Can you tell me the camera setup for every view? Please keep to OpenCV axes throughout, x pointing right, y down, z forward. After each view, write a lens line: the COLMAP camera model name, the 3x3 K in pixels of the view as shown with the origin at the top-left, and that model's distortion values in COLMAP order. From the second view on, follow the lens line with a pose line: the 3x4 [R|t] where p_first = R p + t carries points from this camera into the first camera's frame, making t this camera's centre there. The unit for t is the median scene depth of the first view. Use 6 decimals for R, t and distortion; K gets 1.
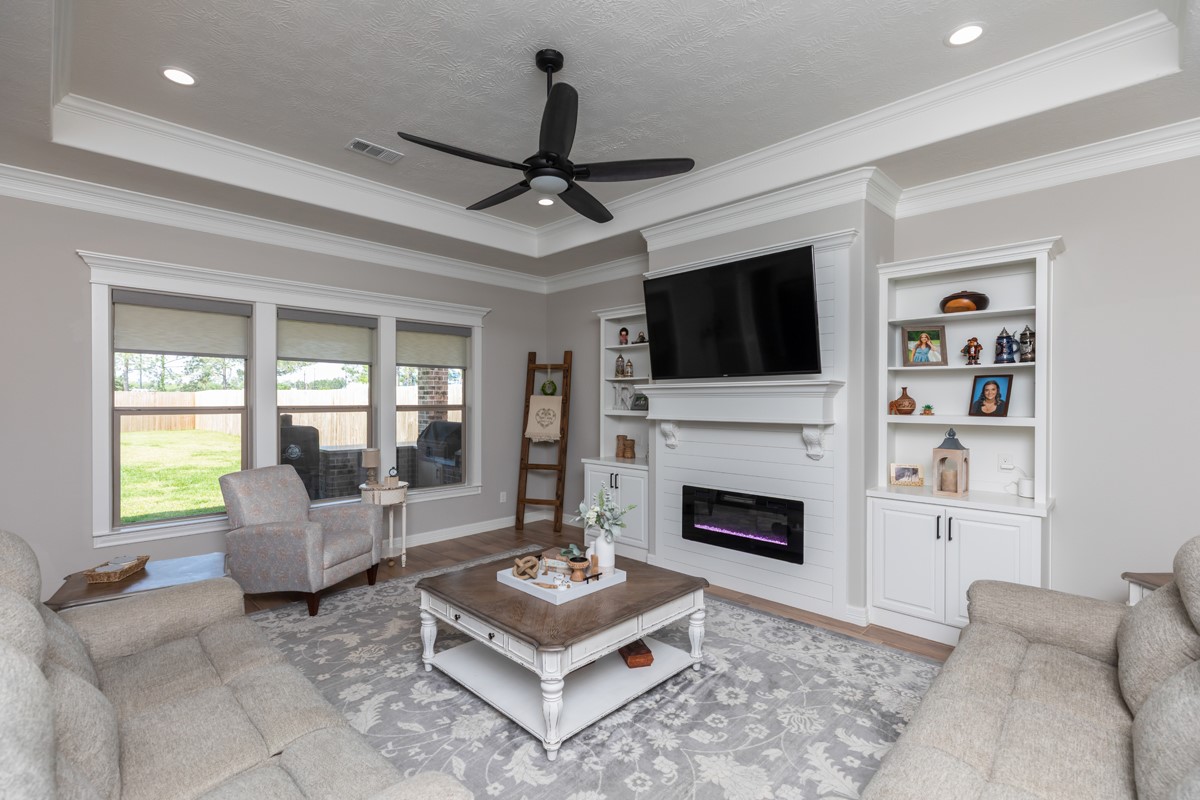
lens RADIAL K [[540.9, 0, 597.5], [0, 540.9, 400.0], [0, 0, 1]] dist [0.003367, -0.000130]
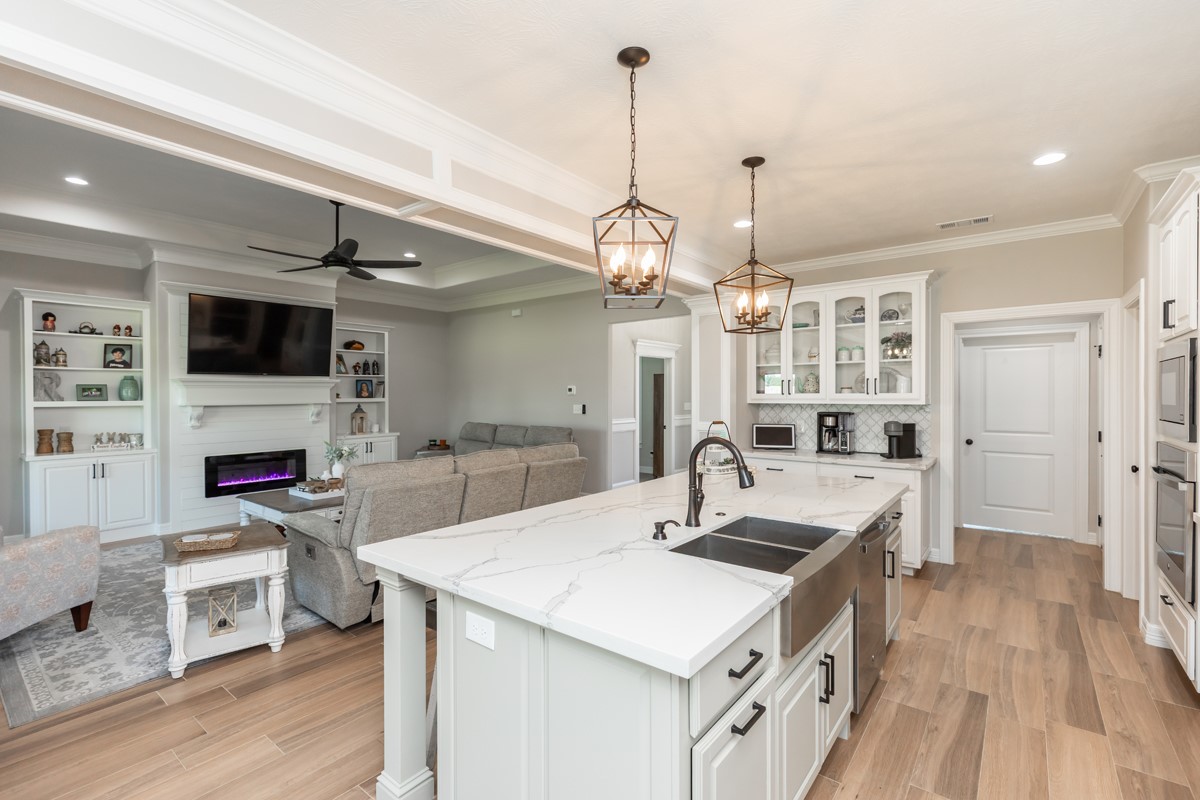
lens RADIAL K [[540.9, 0, 599.0], [0, 540.9, 400.3], [0, 0, 1]] dist [0.003367, -0.000130]
pose [[-0.112731, -0.012004, 0.993553, -1.548281], [0.006277, 0.999898, 0.012793, 0.016026], [-0.993606, 0.007679, -0.112644, 0.268069]]
